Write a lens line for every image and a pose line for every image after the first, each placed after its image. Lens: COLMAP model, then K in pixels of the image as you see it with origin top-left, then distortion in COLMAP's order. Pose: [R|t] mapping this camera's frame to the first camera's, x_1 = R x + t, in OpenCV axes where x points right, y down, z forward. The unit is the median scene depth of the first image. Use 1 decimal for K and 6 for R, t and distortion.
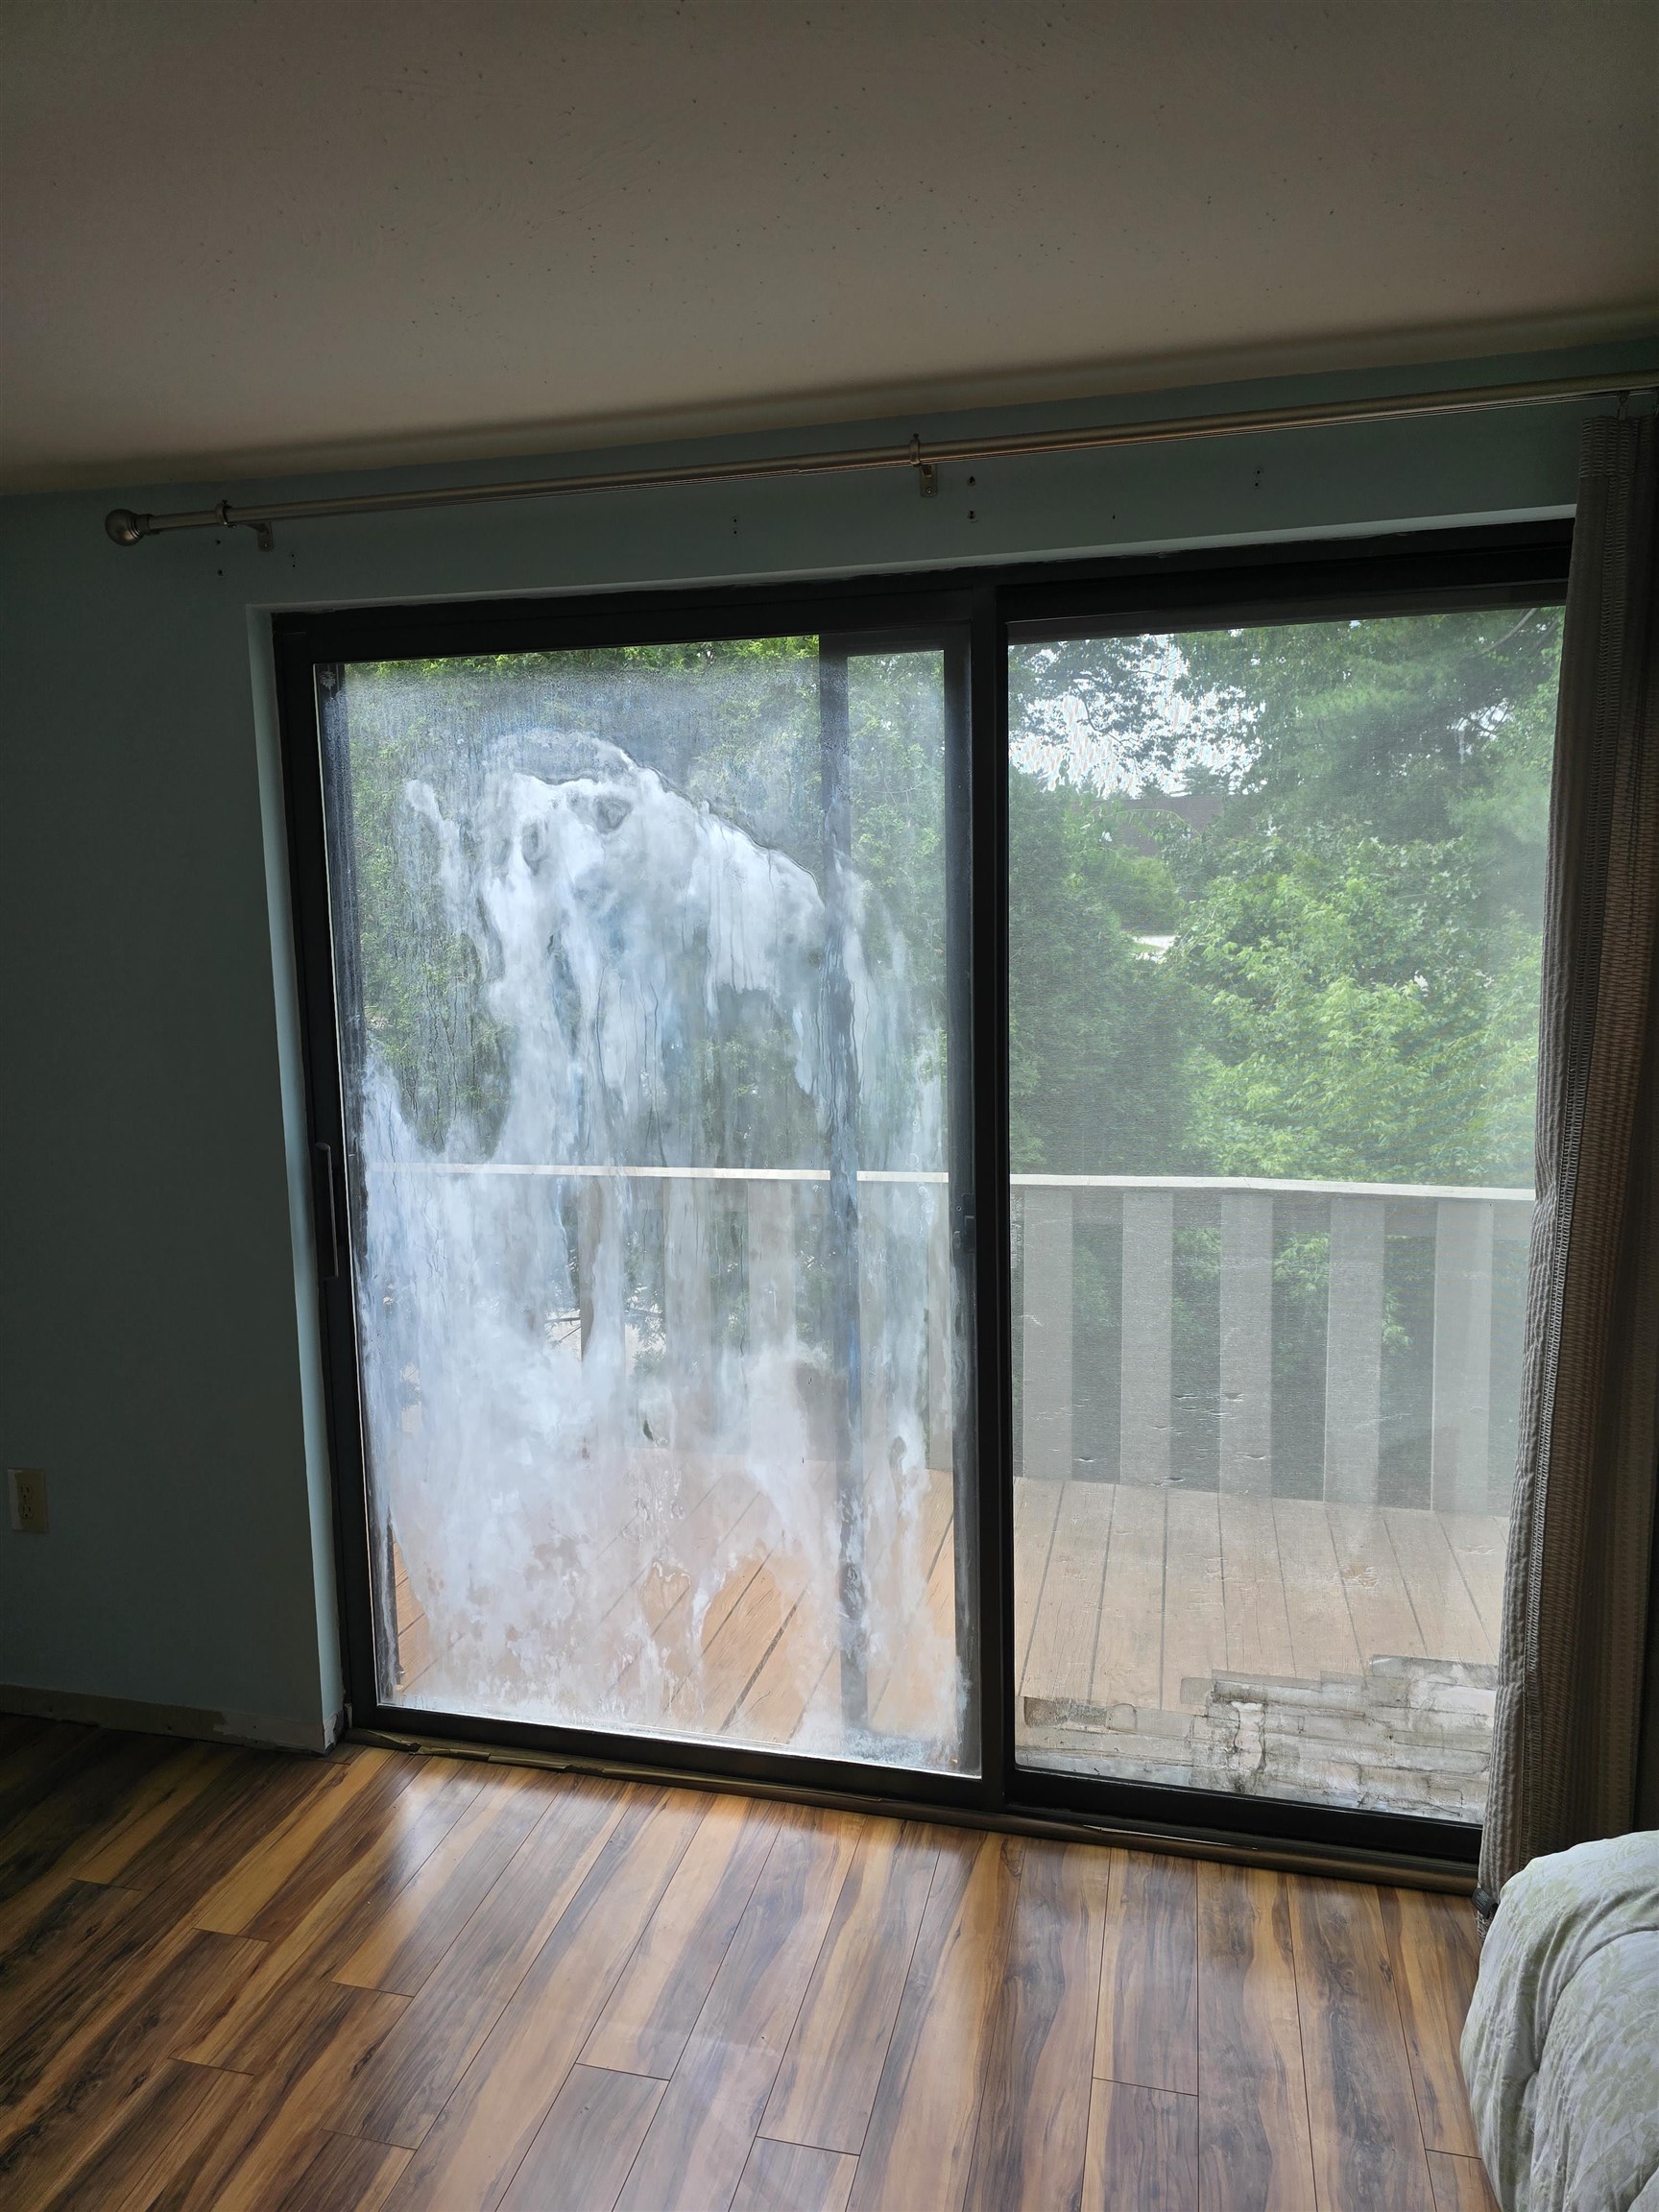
lens RADIAL K [[1472.3, 0, 827.3], [0, 1472.3, 1102.0], [0, 0, 1]] dist [0.072558, -0.075472]
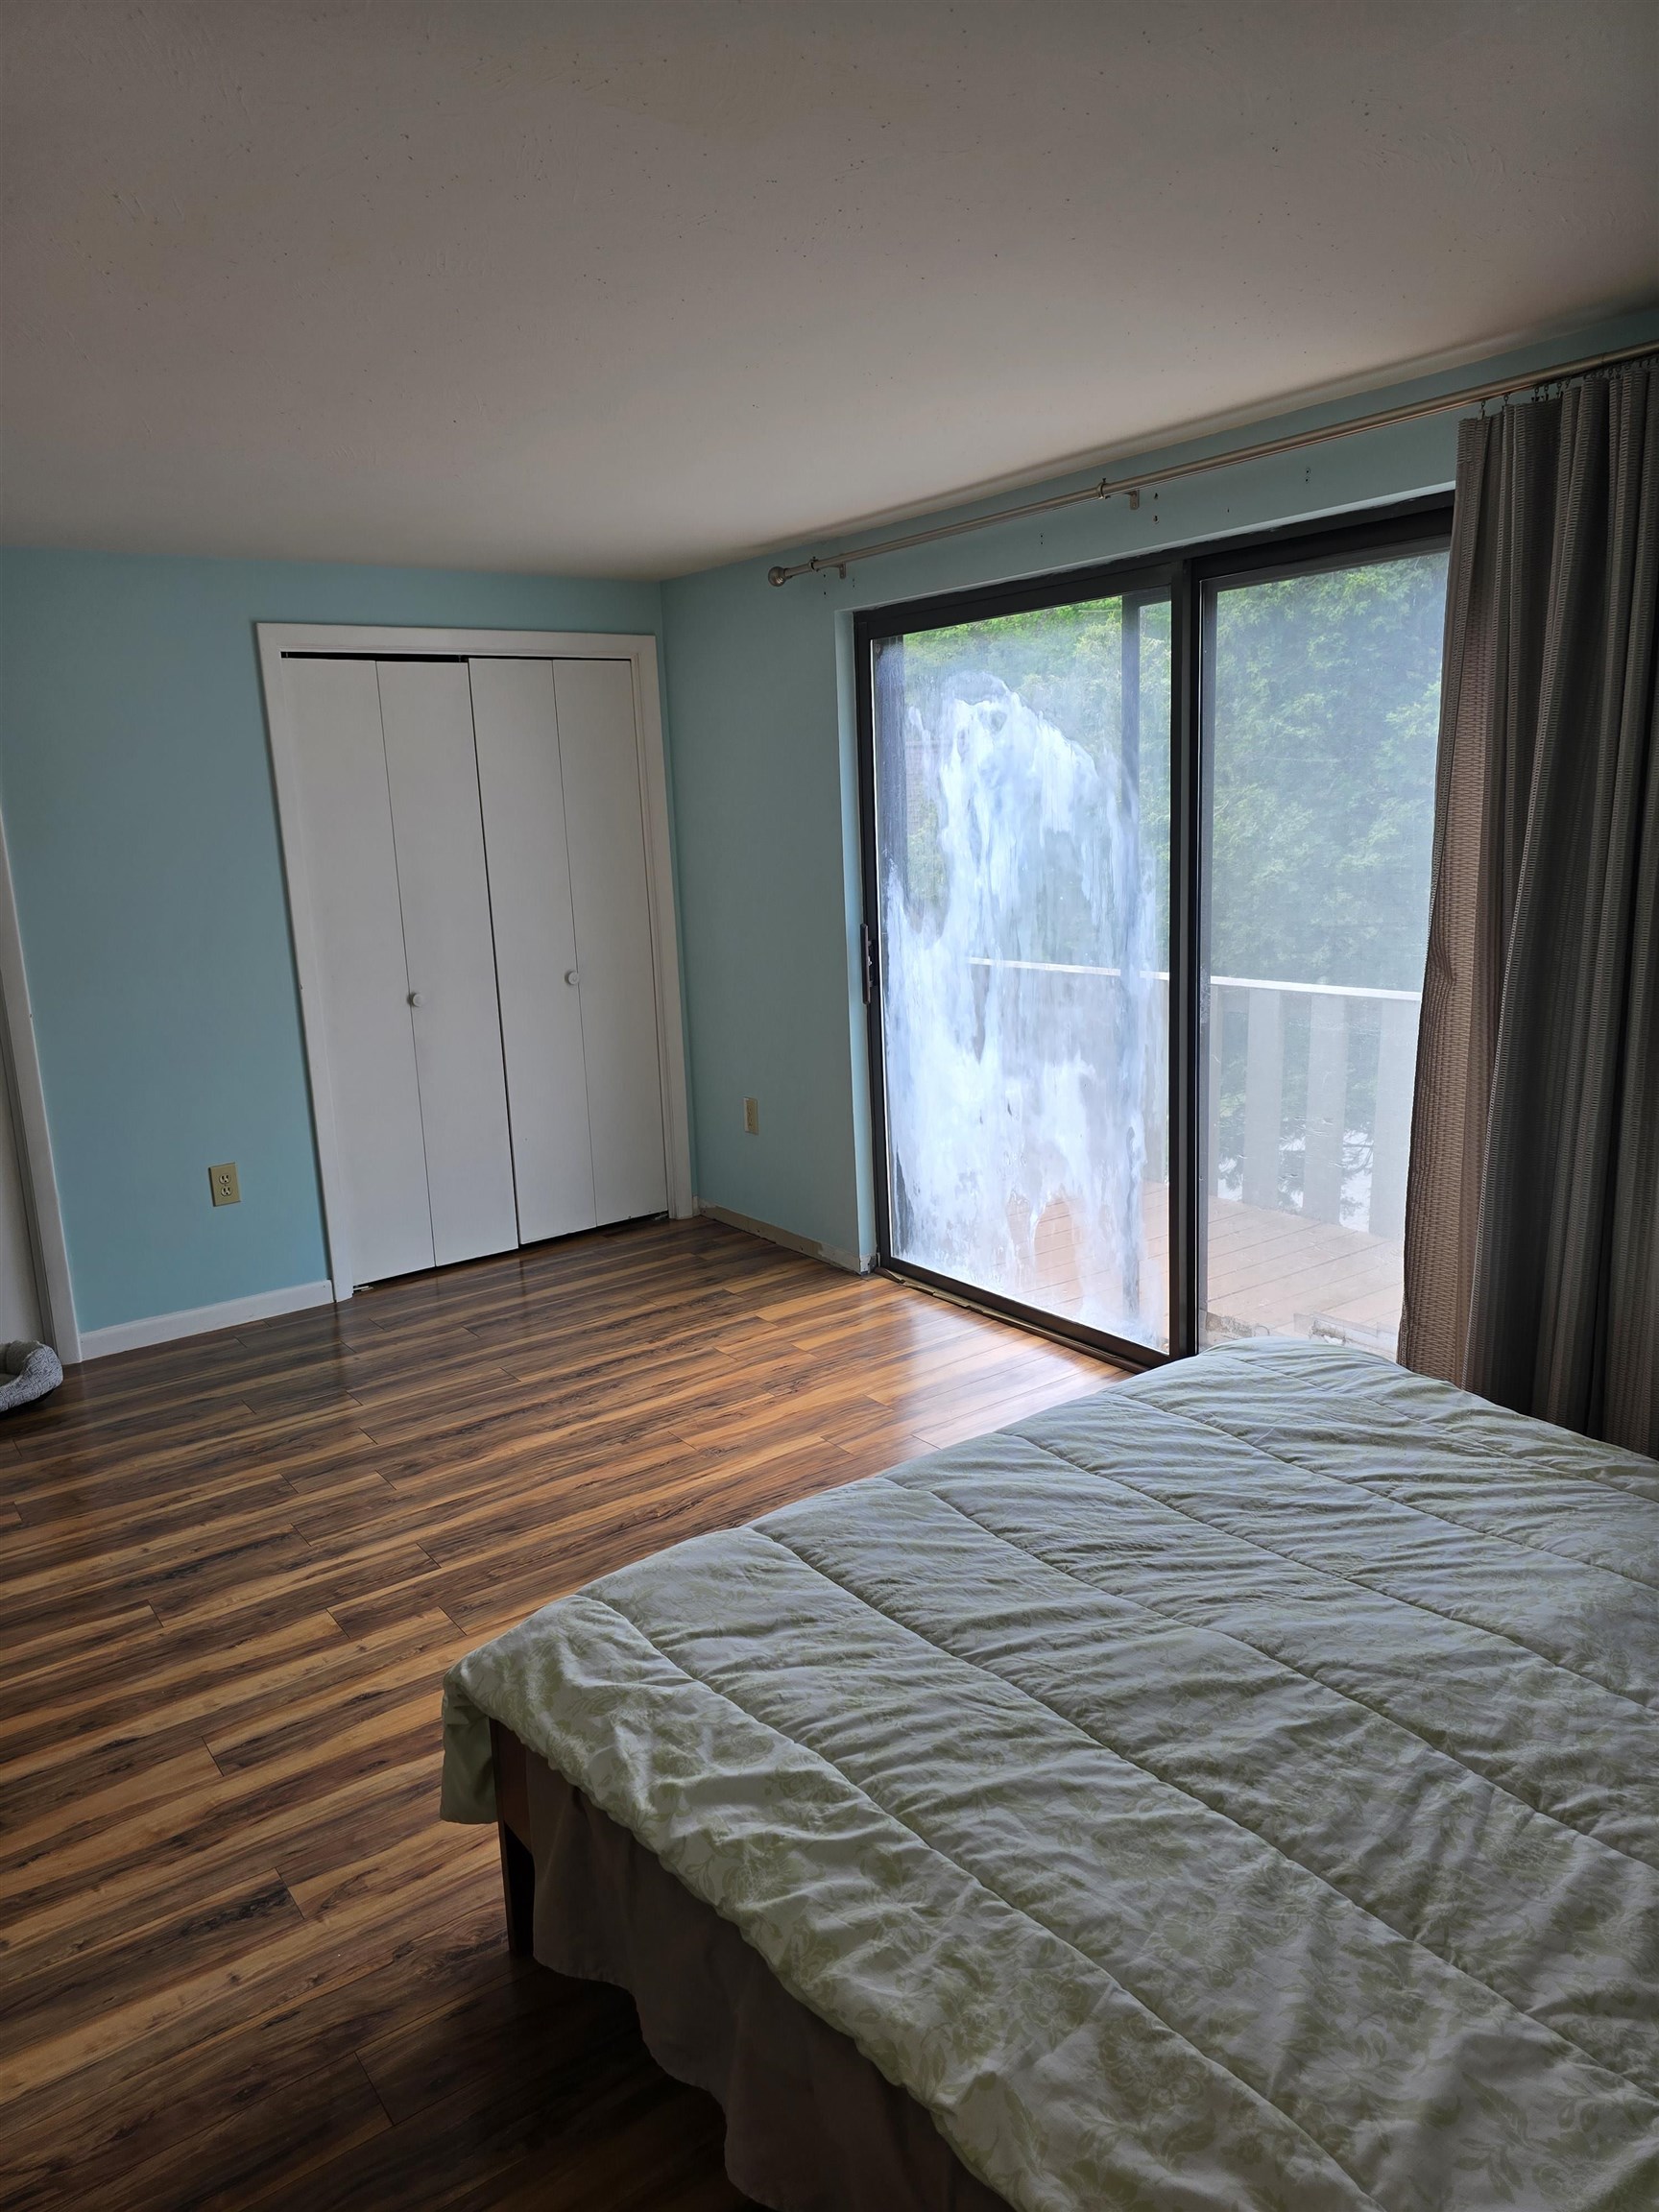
lens RADIAL K [[1504.7, 0, 809.3], [0, 1504.7, 1111.5], [0, 0, 1]] dist [0.073953, -0.079841]
pose [[0.760873, 0.115828, -0.638480, 0.784603], [-0.052960, 0.991742, 0.116802, 0.044470], [0.646736, -0.055057, 0.760724, -0.407516]]
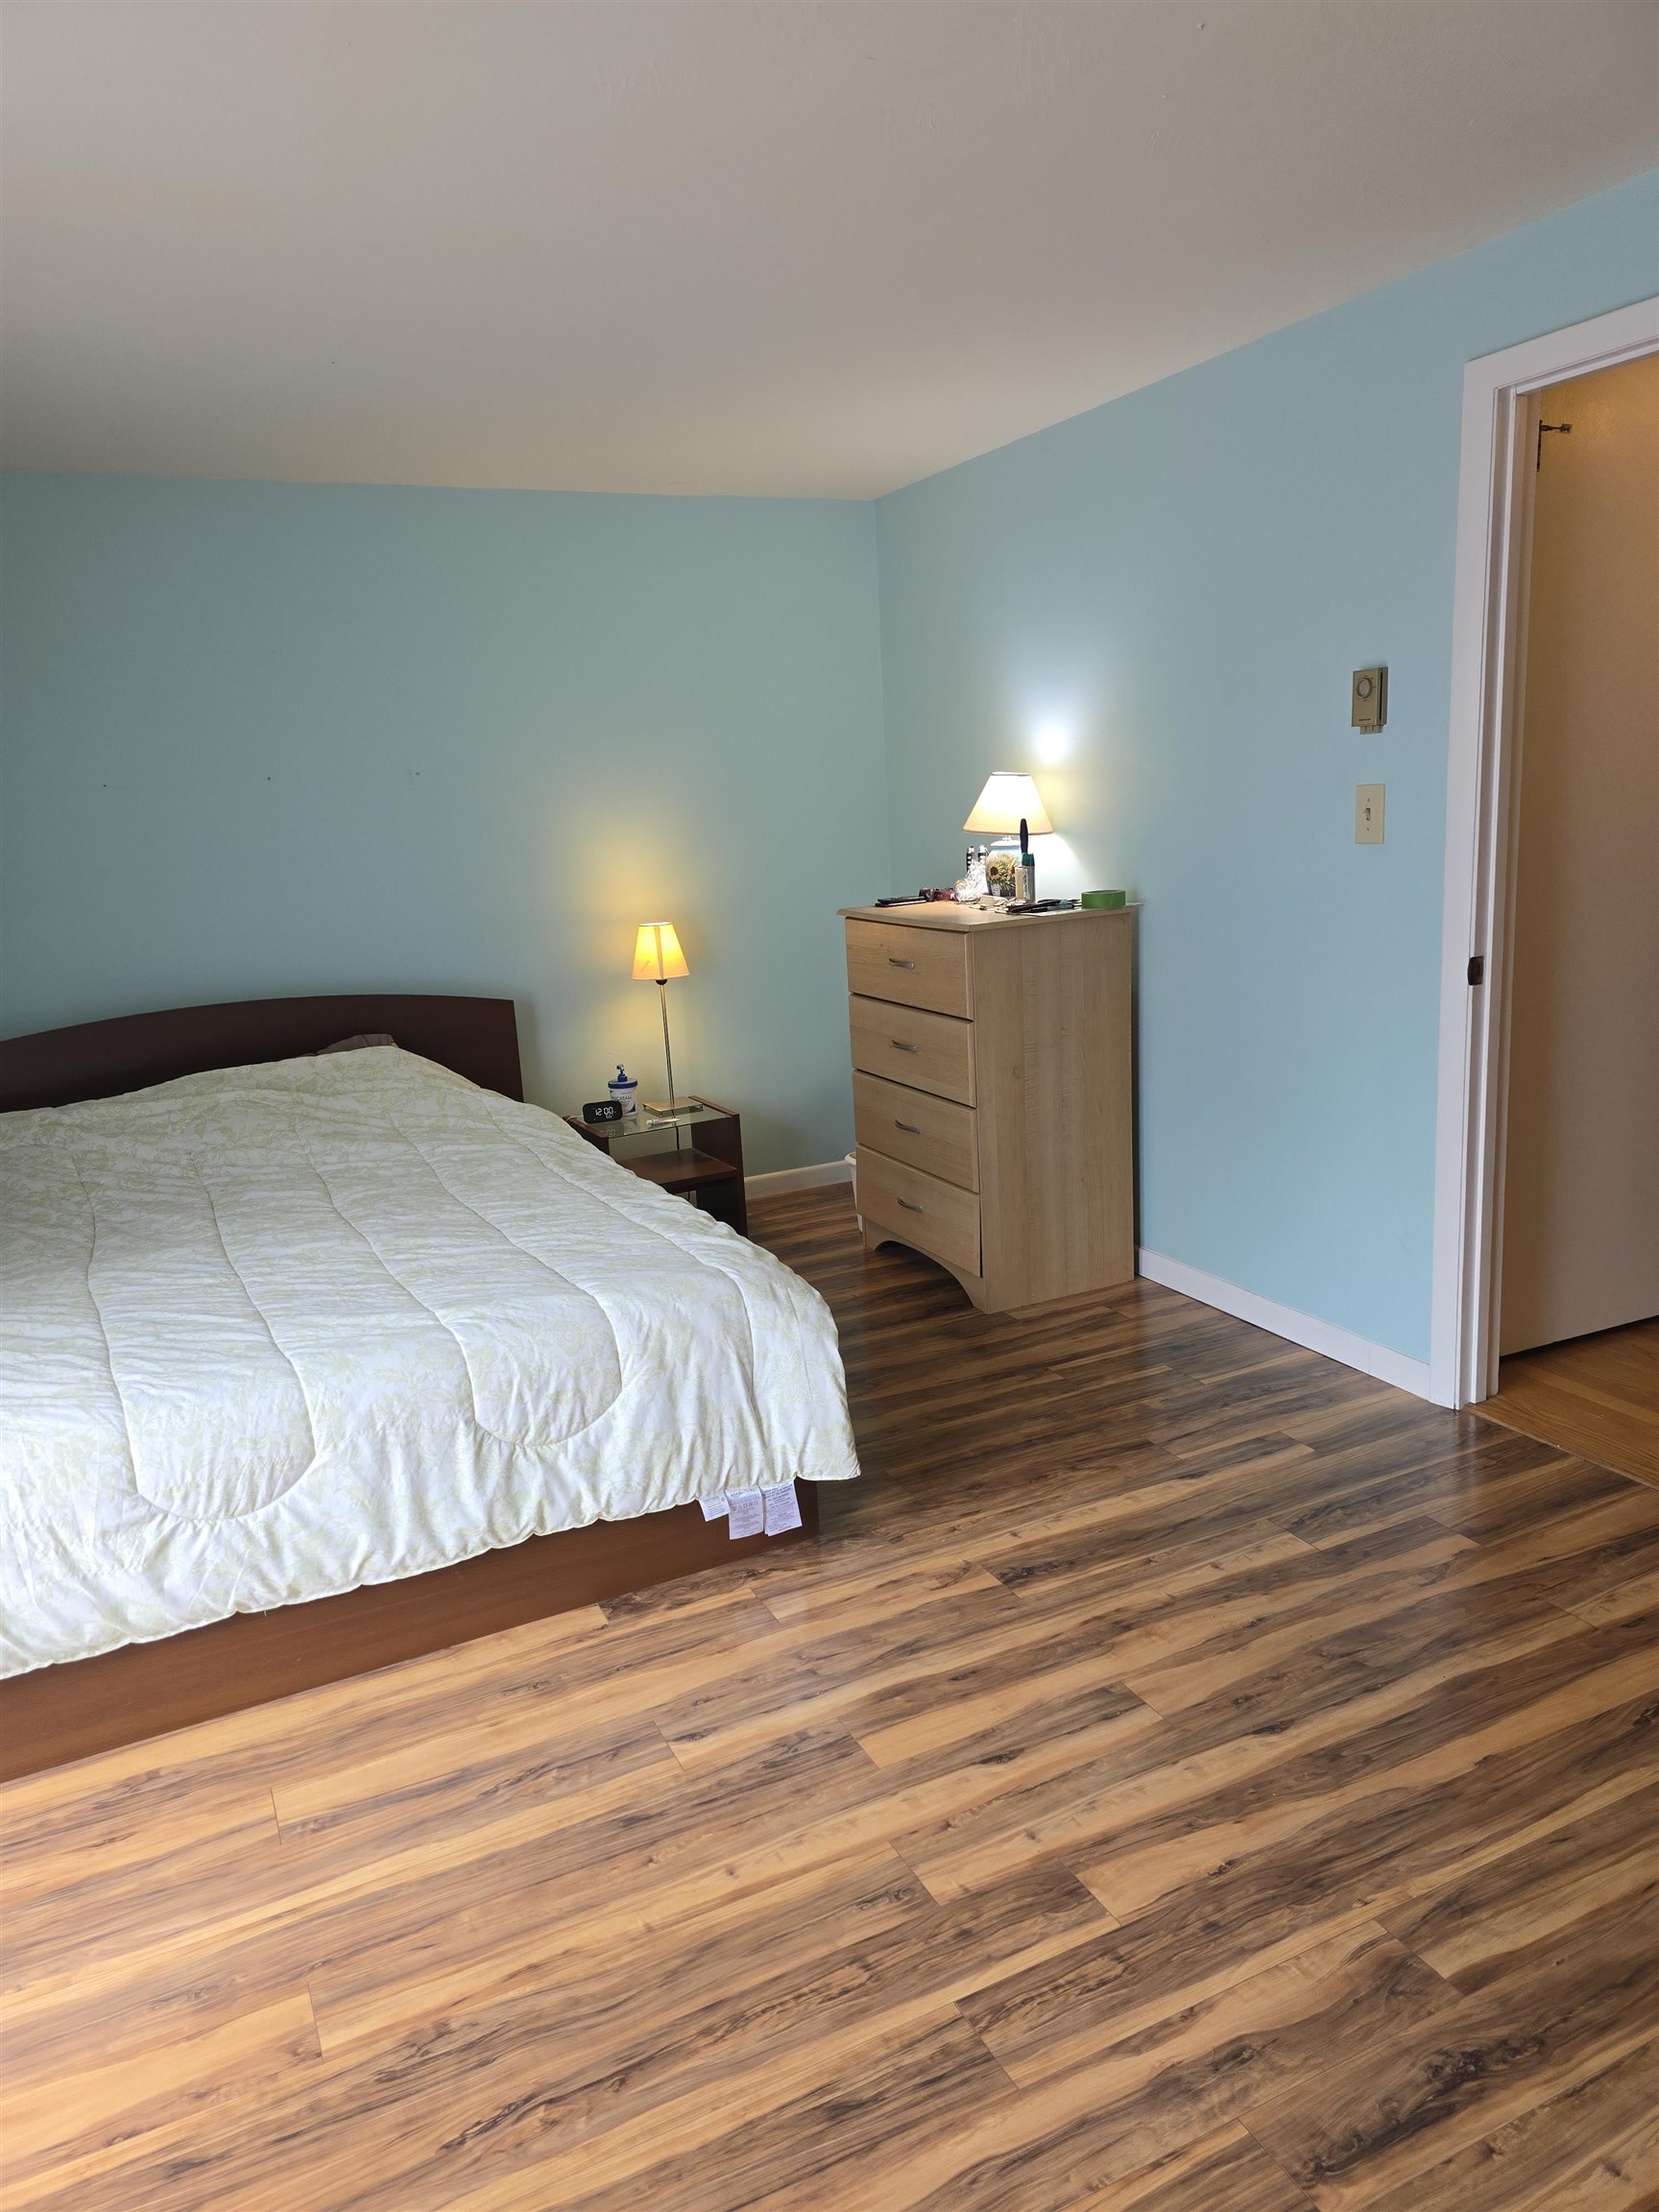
lens RADIAL K [[1467.5, 0, 818.1], [0, 1467.5, 1112.2], [0, 0, 1]] dist [0.070428, -0.066103]
pose [[-0.632466, -0.119668, 0.765289, -0.625475], [0.169817, 0.942536, 0.287728, -0.015634], [-0.755744, 0.311937, -0.575800, 0.632638]]
